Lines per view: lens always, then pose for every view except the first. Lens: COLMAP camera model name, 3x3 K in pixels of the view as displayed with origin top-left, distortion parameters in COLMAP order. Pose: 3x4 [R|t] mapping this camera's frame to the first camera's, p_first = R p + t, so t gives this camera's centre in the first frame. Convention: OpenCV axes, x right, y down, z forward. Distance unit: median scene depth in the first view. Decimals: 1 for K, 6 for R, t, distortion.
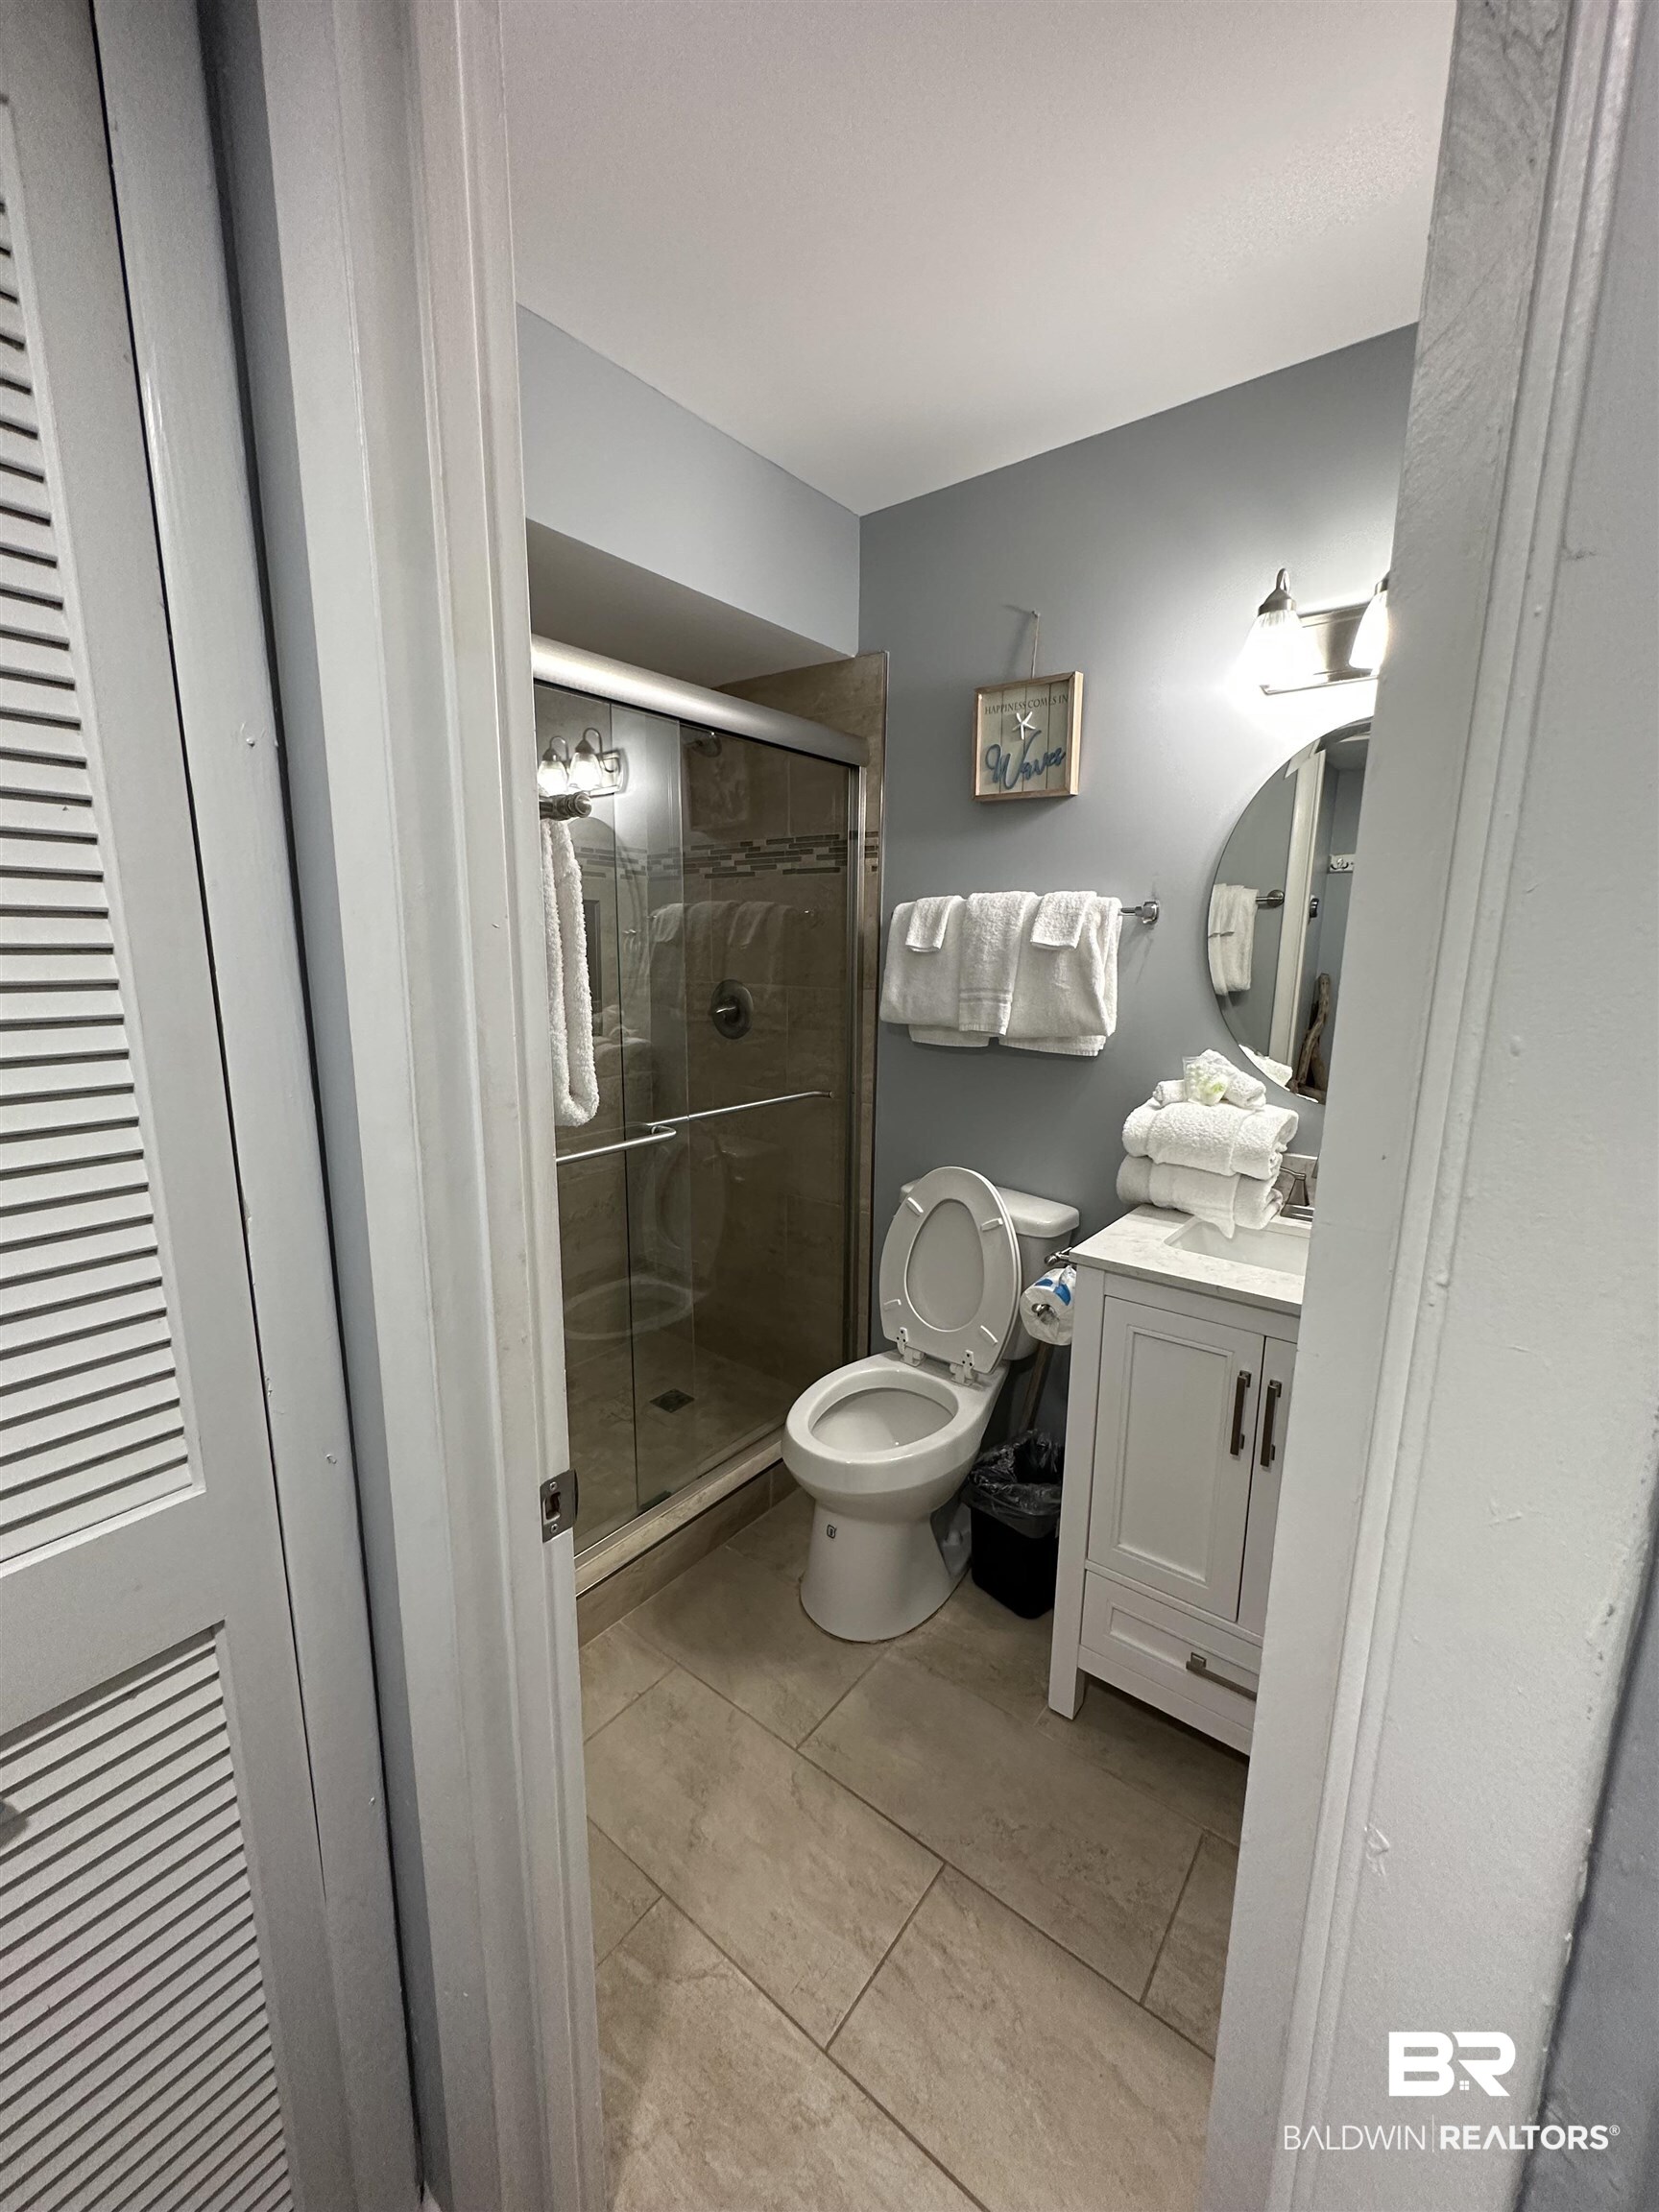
lens RADIAL K [[891.9, 0, 831.6], [0, 891.9, 1098.7], [0, 0, 1]] dist [-0.000865, 0.000127]
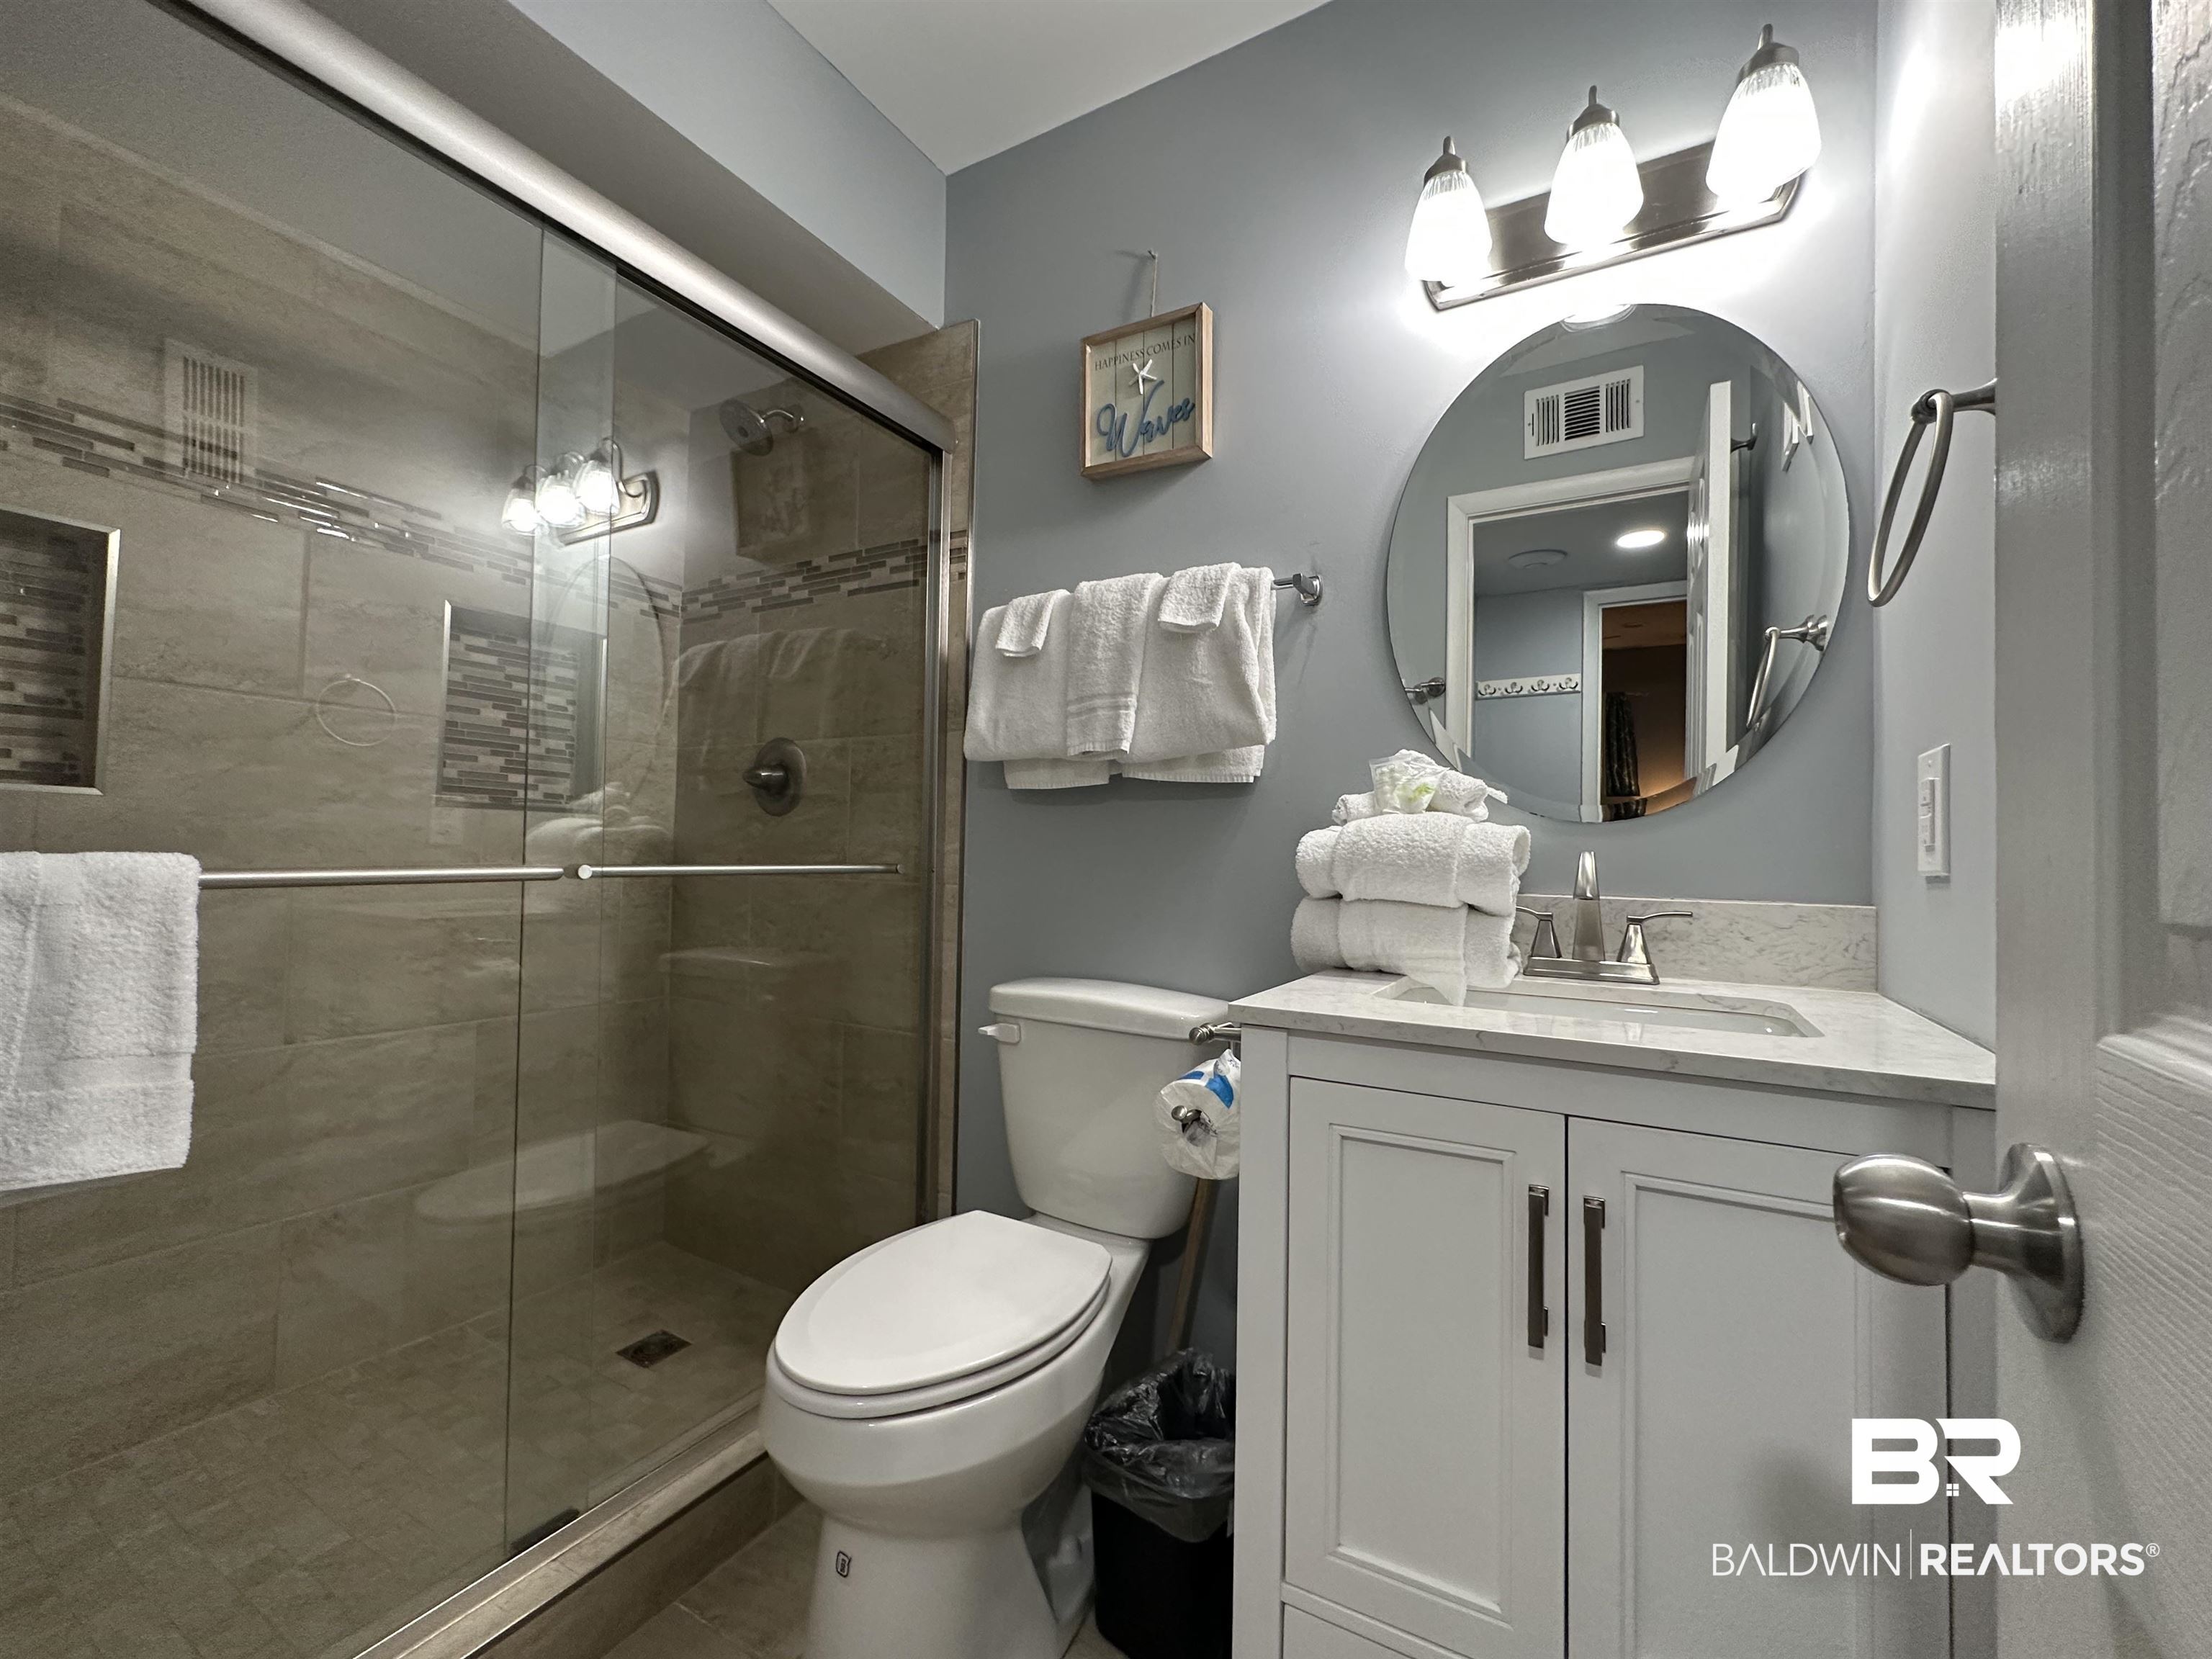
lens RADIAL K [[891.9, 0, 1109.8], [0, 891.9, 841.1], [0, 0, 1]] dist [-0.000865, 0.000127]
pose [[0.990349, 0.008695, 0.138322, 0.080236], [0.019124, 0.979910, -0.198520, 0.141319], [-0.137269, 0.199249, 0.970287, 0.314710]]
